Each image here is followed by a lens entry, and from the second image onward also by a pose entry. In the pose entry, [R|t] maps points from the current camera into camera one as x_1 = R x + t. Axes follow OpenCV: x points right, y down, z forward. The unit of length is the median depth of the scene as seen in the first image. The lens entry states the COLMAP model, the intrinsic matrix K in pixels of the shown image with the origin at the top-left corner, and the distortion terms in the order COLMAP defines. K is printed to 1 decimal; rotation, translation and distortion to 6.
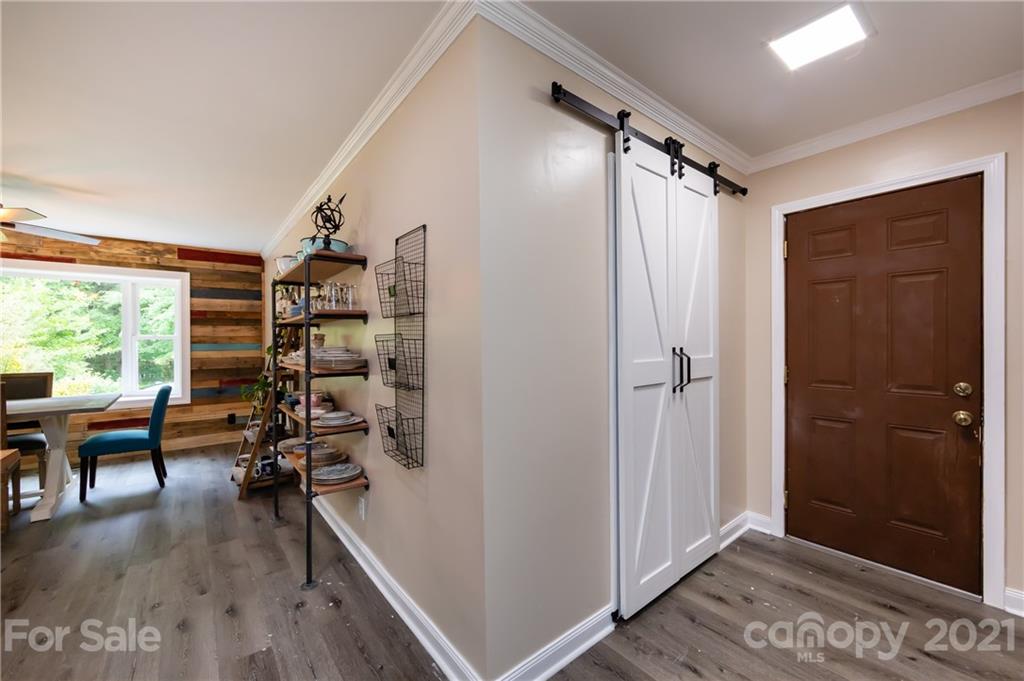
lens RADIAL K [[401.3, 0, 513.5], [0, 401.3, 342.8], [0, 0, 1]] dist [-0.001490, -0.000798]
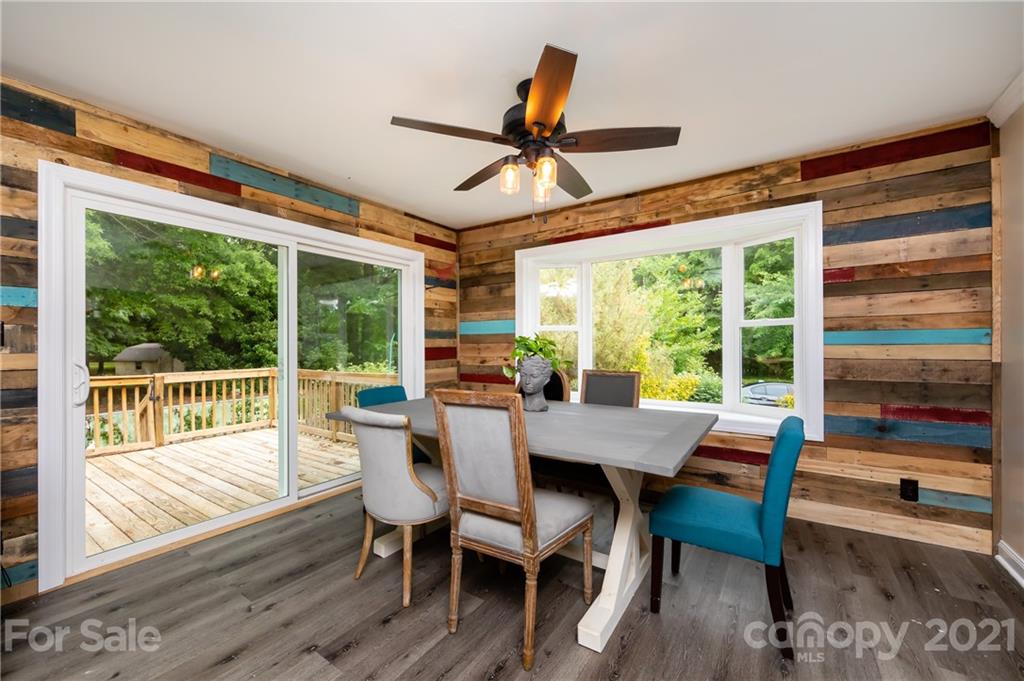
lens RADIAL K [[401.3, 0, 512.9], [0, 401.3, 344.3], [0, 0, 1]] dist [-0.001490, -0.000798]
pose [[0.292971, 0.002639, -0.956118, -0.415368], [0.003676, 0.999986, 0.003887, 0.016054], [0.956114, -0.004653, 0.292957, 0.444444]]
